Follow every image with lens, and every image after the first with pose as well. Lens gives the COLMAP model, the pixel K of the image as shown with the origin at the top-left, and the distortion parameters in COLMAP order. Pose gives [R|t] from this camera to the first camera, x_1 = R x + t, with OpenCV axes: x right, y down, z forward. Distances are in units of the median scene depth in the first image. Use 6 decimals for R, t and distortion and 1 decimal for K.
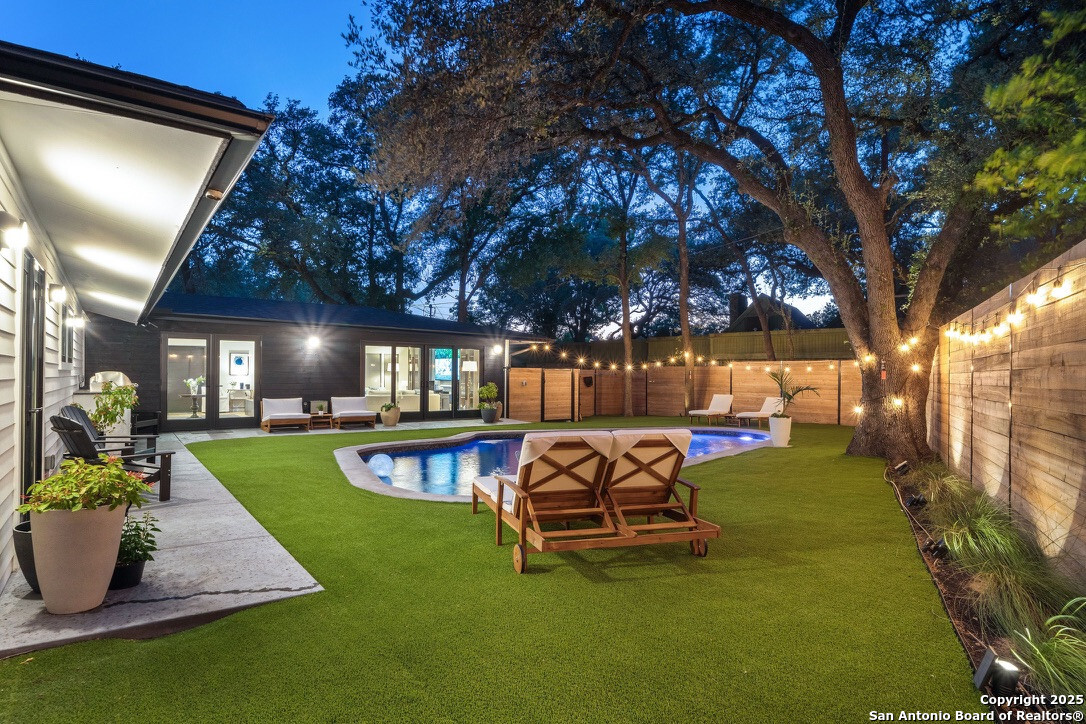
lens RADIAL K [[541.3, 0, 537.2], [0, 541.3, 365.1], [0, 0, 1]] dist [-0.000559, -0.000144]
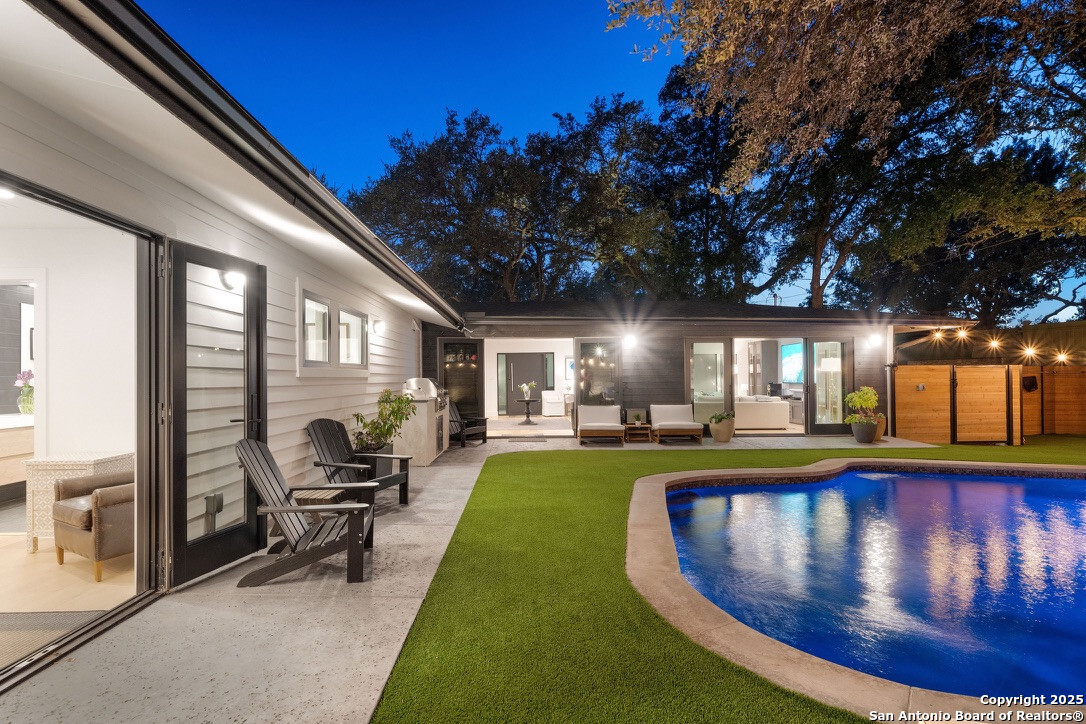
lens RADIAL K [[524.4, 0, 541.0], [0, 524.4, 373.1], [0, 0, 1]] dist [-0.000406, -0.000038]
pose [[0.814115, -0.016776, -0.580461, -0.021295], [0.022279, 0.999749, 0.002353, 0.001903], [0.580275, -0.014847, 0.814285, 0.119536]]
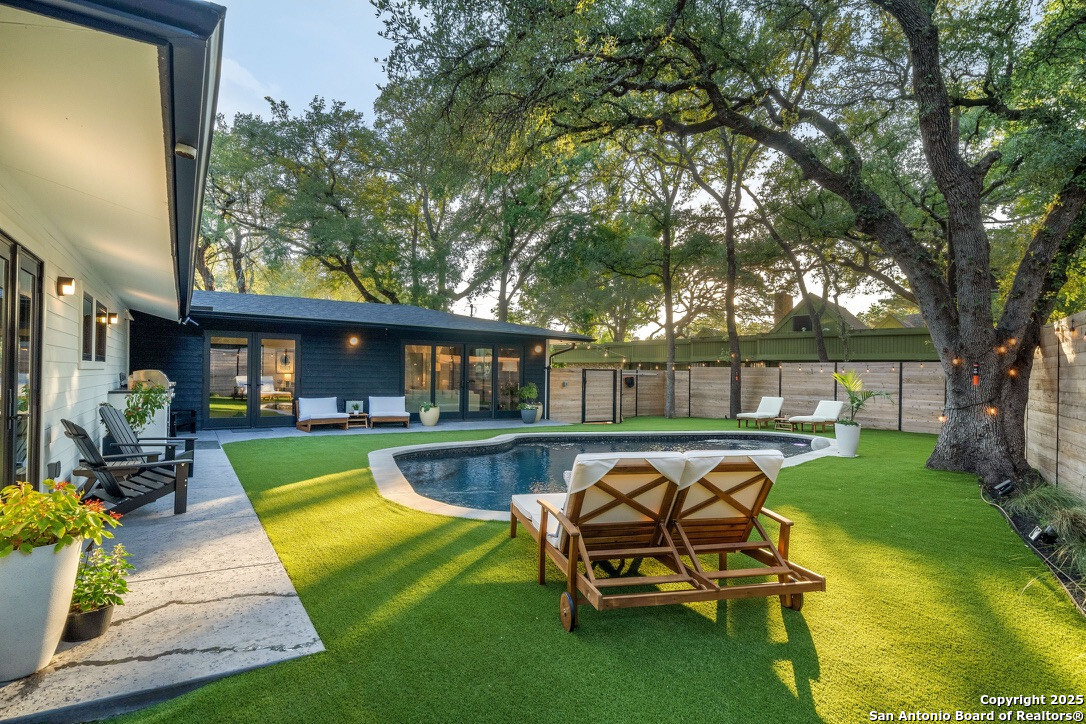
lens RADIAL K [[528.2, 0, 535.7], [0, 528.2, 367.8], [0, 0, 1]] dist [0.001282, 0.000247]
pose [[0.997127, 0.006942, -0.075434, -0.003385], [-0.006474, 0.999958, 0.006454, -0.000829], [0.075475, -0.005947, 0.997130, 0.030396]]
